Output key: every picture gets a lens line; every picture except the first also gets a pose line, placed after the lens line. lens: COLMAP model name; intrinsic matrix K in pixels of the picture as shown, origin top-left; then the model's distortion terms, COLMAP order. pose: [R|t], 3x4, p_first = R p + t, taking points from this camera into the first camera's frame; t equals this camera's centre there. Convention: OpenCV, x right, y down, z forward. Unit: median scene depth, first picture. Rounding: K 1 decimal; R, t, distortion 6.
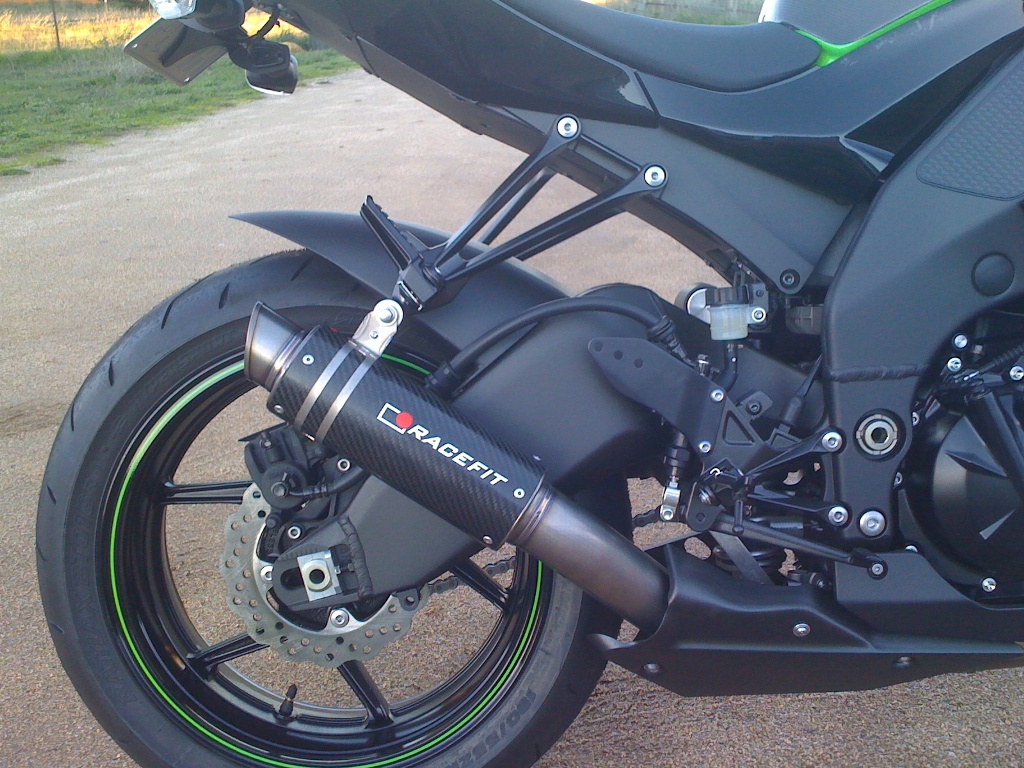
lens RADIAL K [[1106.3, 0, 427.9], [0, 1106.3, 380.6], [0, 0, 1]] dist [-0.022791, 0.110513]
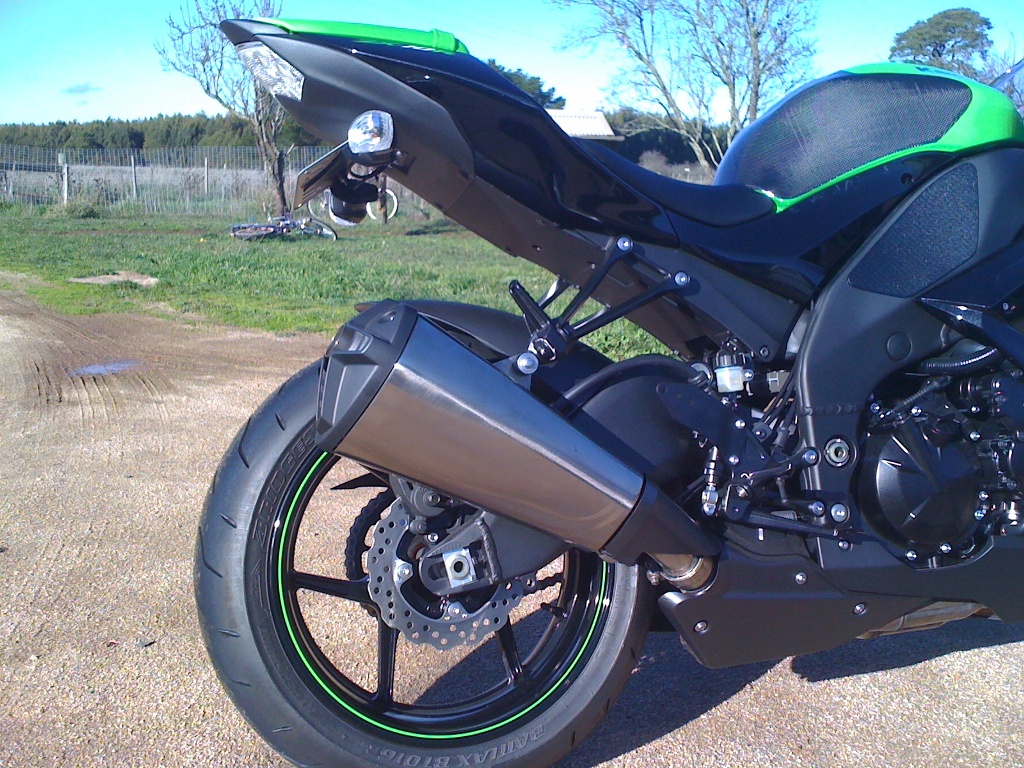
lens RADIAL K [[1106.3, 0, 427.9], [0, 1106.3, 380.6], [0, 0, 1]] dist [-0.022791, 0.110513]
pose [[0.976465, 0.011215, 0.215383, -0.429648], [0.027965, 0.983633, -0.177998, 0.194722], [-0.213854, 0.179832, 0.960170, -0.299717]]
